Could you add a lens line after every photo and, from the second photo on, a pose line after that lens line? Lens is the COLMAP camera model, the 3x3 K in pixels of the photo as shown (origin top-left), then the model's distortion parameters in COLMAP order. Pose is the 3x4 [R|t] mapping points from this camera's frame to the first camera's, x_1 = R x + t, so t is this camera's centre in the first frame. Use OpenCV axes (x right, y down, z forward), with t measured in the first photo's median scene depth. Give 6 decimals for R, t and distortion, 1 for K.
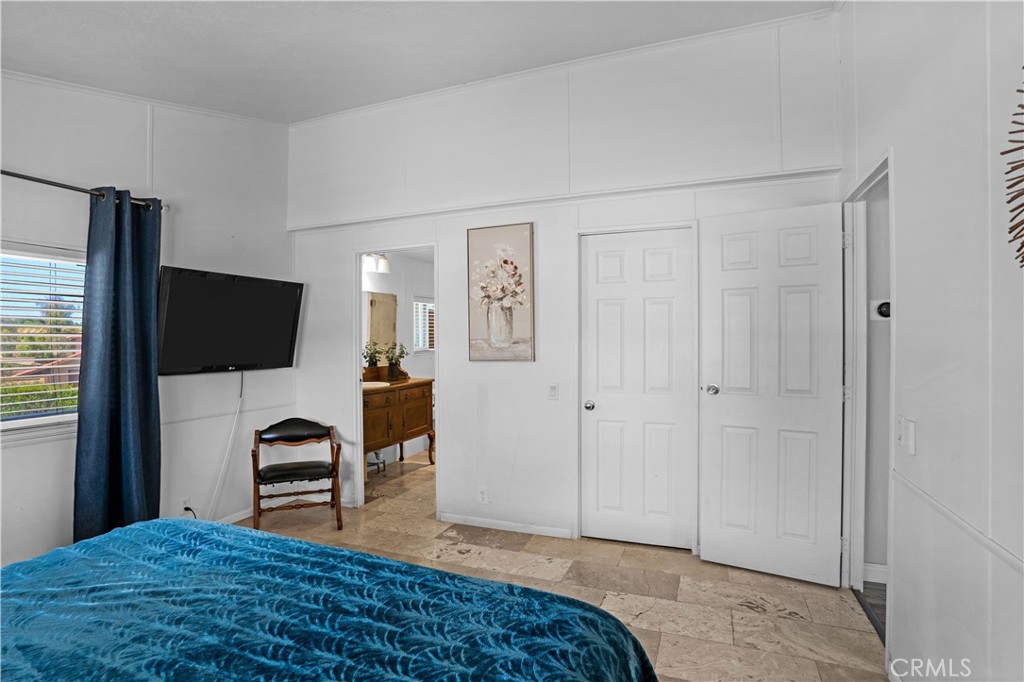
lens RADIAL K [[517.1, 0, 514.6], [0, 517.1, 340.8], [0, 0, 1]] dist [-0.085769, 0.040622]
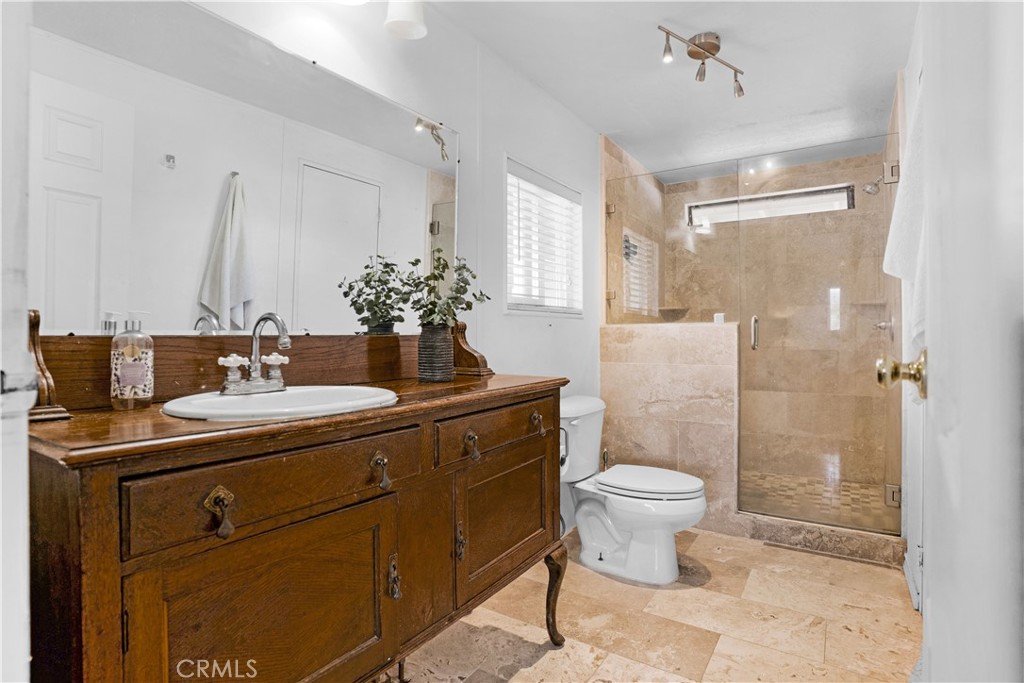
lens RADIAL K [[517.1, 0, 514.6], [0, 517.1, 341.3], [0, 0, 1]] dist [-0.085769, 0.040622]
pose [[0.979128, 0.007603, -0.203102, -0.124718], [-0.006754, 0.999965, 0.004874, 0.050860], [0.203132, -0.003400, 0.979145, 0.695169]]
